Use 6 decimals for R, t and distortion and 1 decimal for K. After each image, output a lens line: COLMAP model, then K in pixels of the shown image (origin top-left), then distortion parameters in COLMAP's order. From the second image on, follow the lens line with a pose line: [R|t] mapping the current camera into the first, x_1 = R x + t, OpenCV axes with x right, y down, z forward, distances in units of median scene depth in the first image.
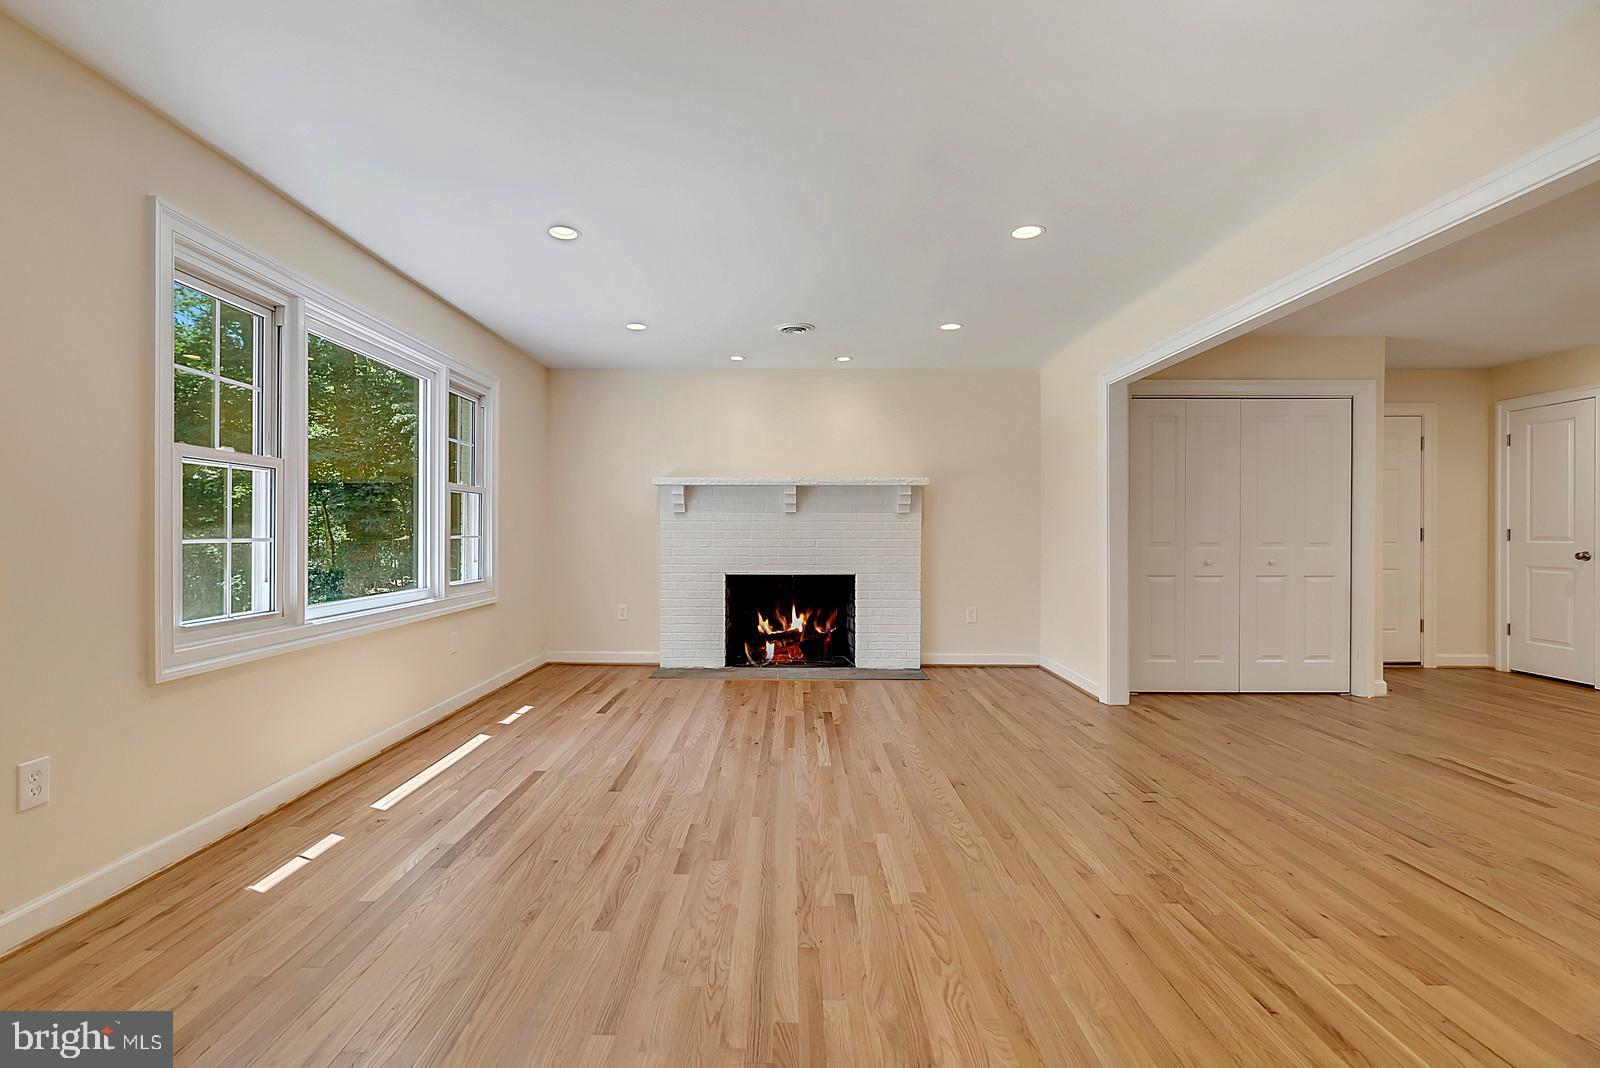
lens RADIAL K [[715.5, 0, 778.4], [0, 715.5, 539.1], [0, 0, 1]] dist [-0.003490, -0.000819]
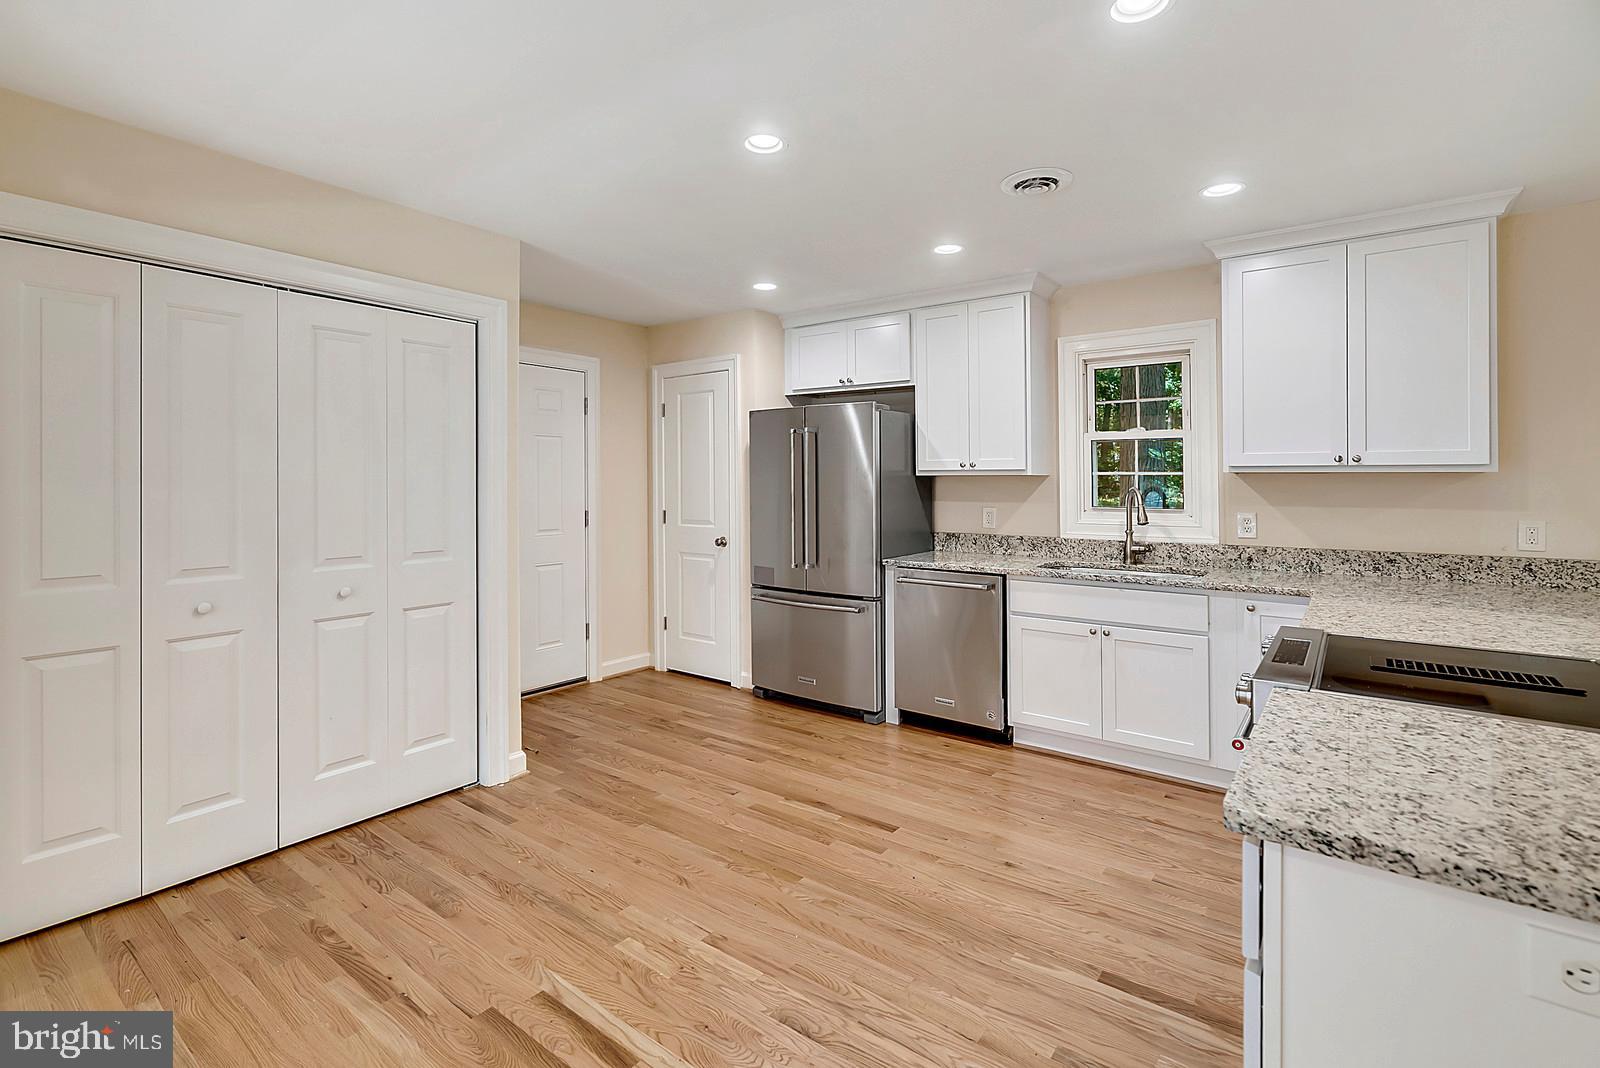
lens RADIAL K [[740.8, 0, 796.0], [0, 740.8, 492.9], [0, 0, 1]] dist [-0.010117, 0.002581]
pose [[0.589125, -0.010057, 0.807979, 0.815131], [0.008537, 0.999944, 0.006223, -0.088226], [-0.807997, 0.003231, 0.589178, 0.700078]]
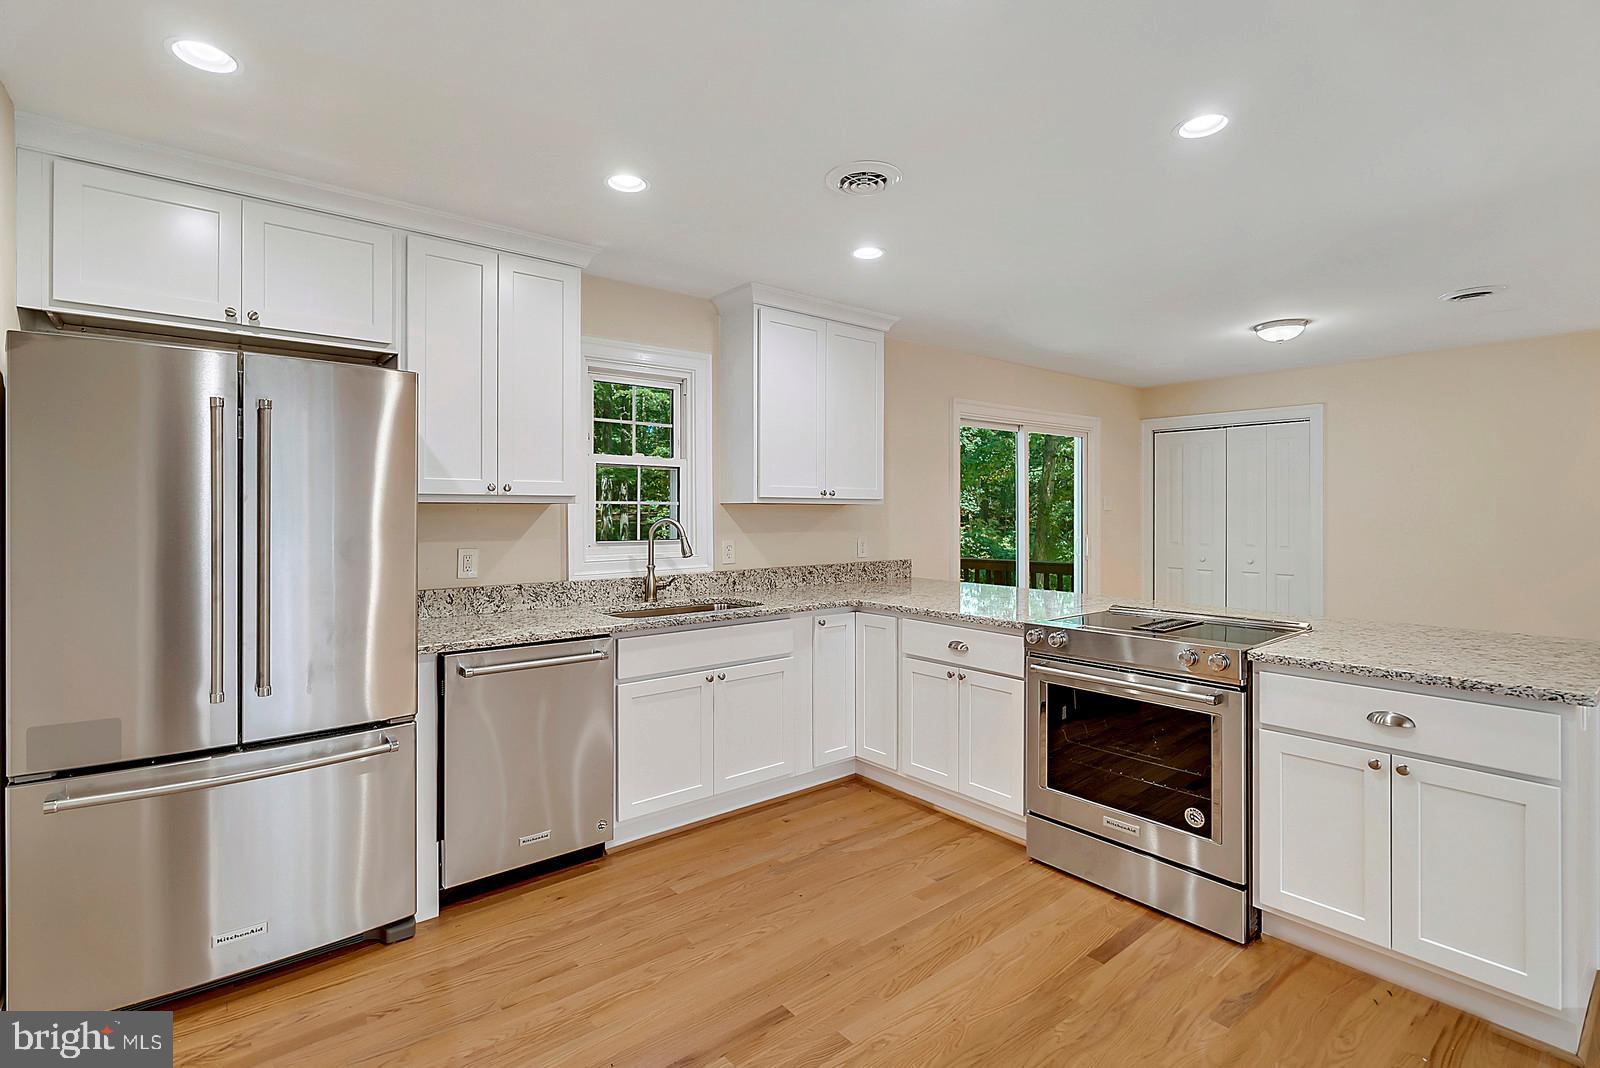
lens RADIAL K [[740.8, 0, 779.0], [0, 740.8, 518.2], [0, 0, 1]] dist [-0.010117, 0.002581]
pose [[-0.642739, -0.004218, 0.766074, 1.202754], [0.011812, 0.999811, 0.015415, -0.101708], [-0.765994, 0.018957, -0.642568, 1.701187]]
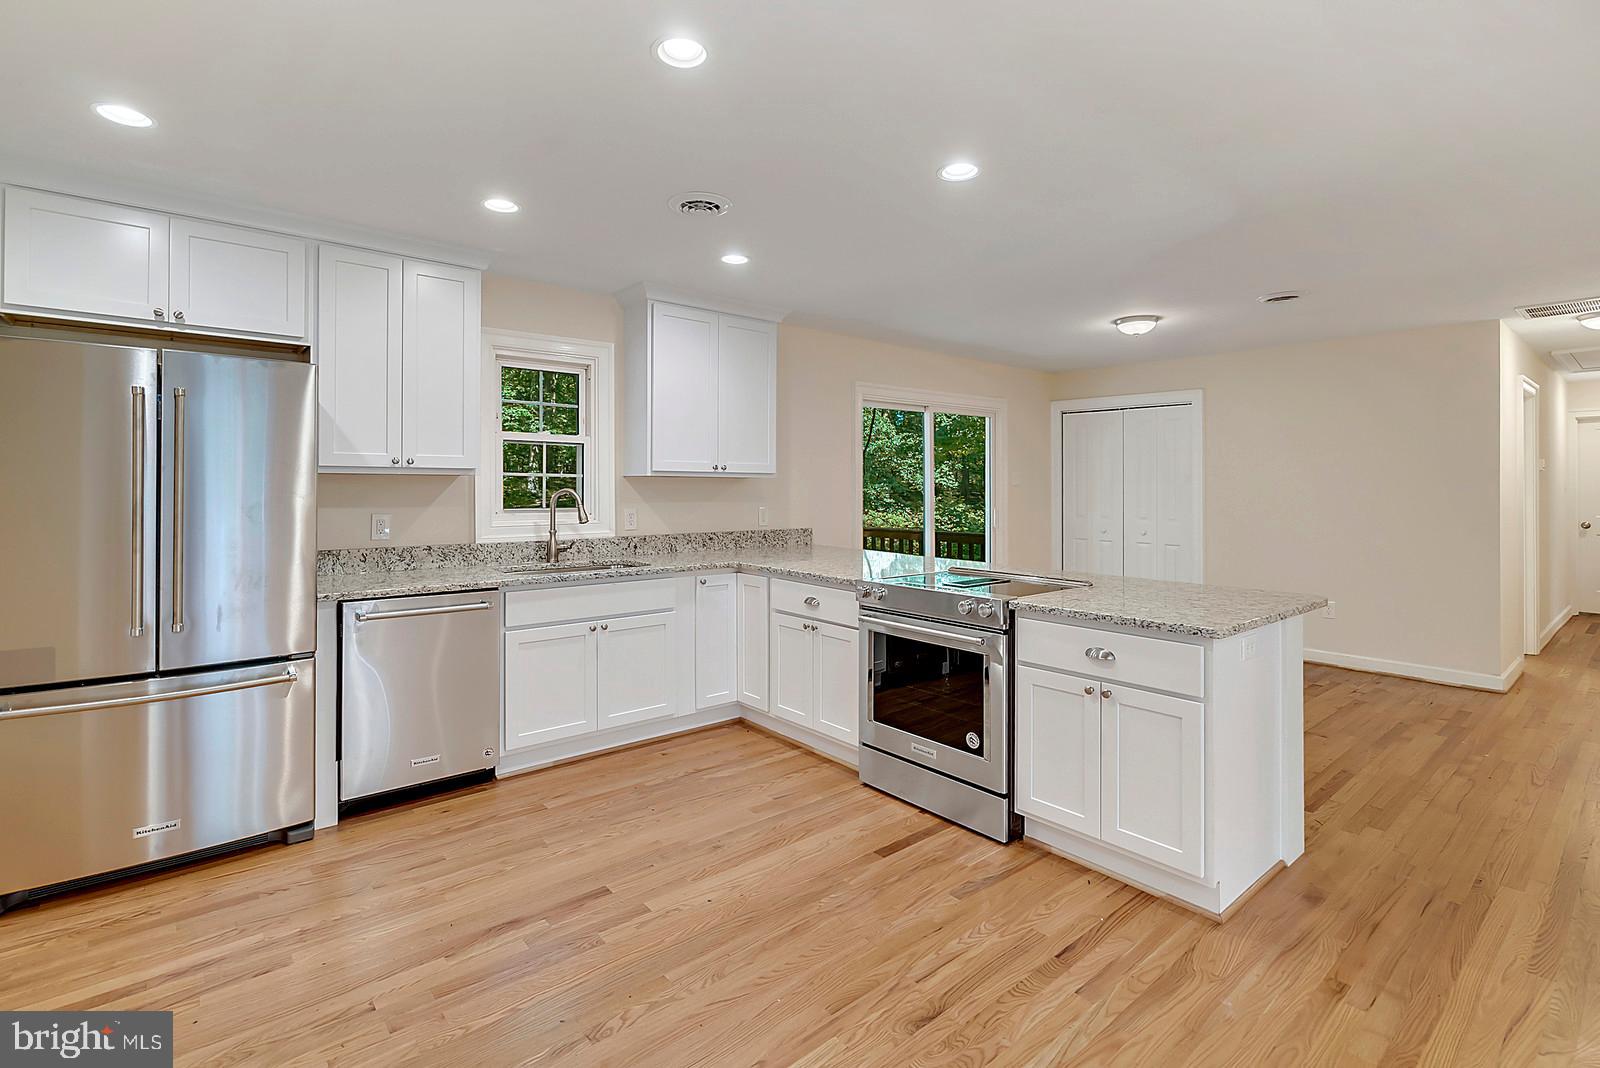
lens RADIAL K [[740.8, 0, 786.0], [0, 740.8, 490.1], [0, 0, 1]] dist [-0.010117, 0.002581]
pose [[-0.658455, -0.006951, 0.752588, 0.930830], [0.004848, 0.999897, 0.013477, -0.098827], [-0.752605, 0.012522, -0.658353, 1.654836]]
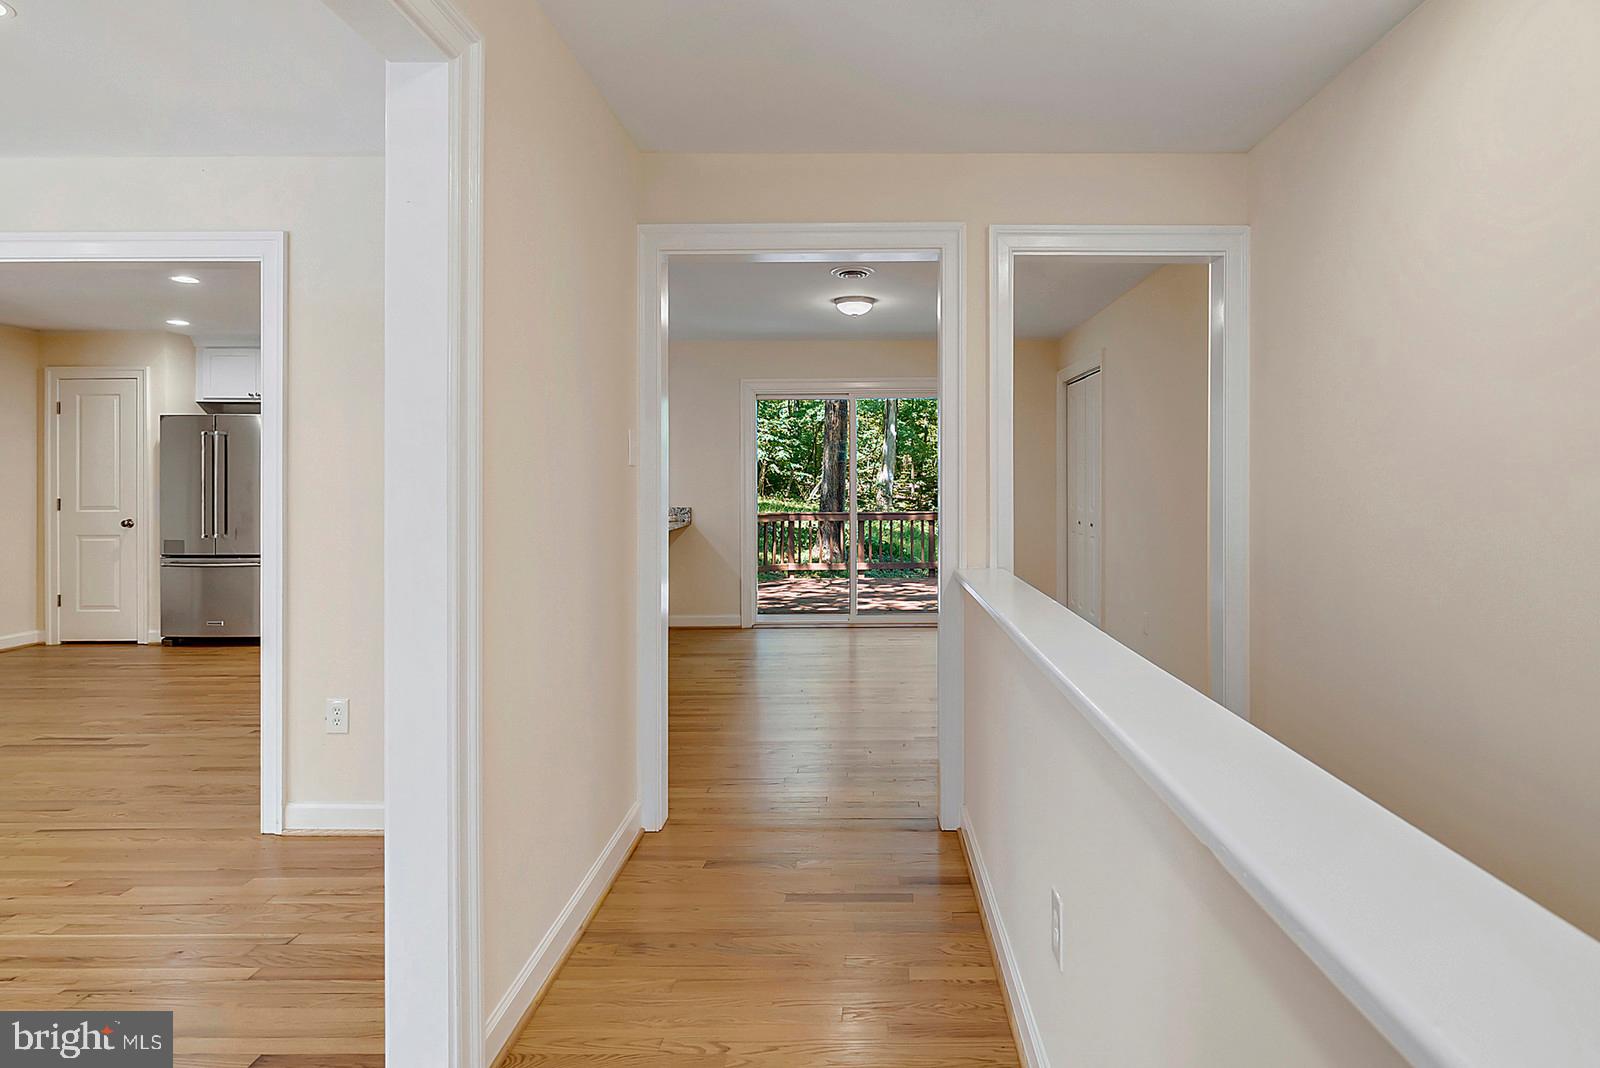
lens RADIAL K [[740.8, 0, 798.6], [0, 740.8, 488.2], [0, 0, 1]] dist [-0.010117, 0.002581]
pose [[-0.017826, 0.011232, 0.999778, -0.017424], [0.015674, 0.999817, -0.010953, -0.002245], [-0.999718, 0.015475, -0.017999, -0.007560]]
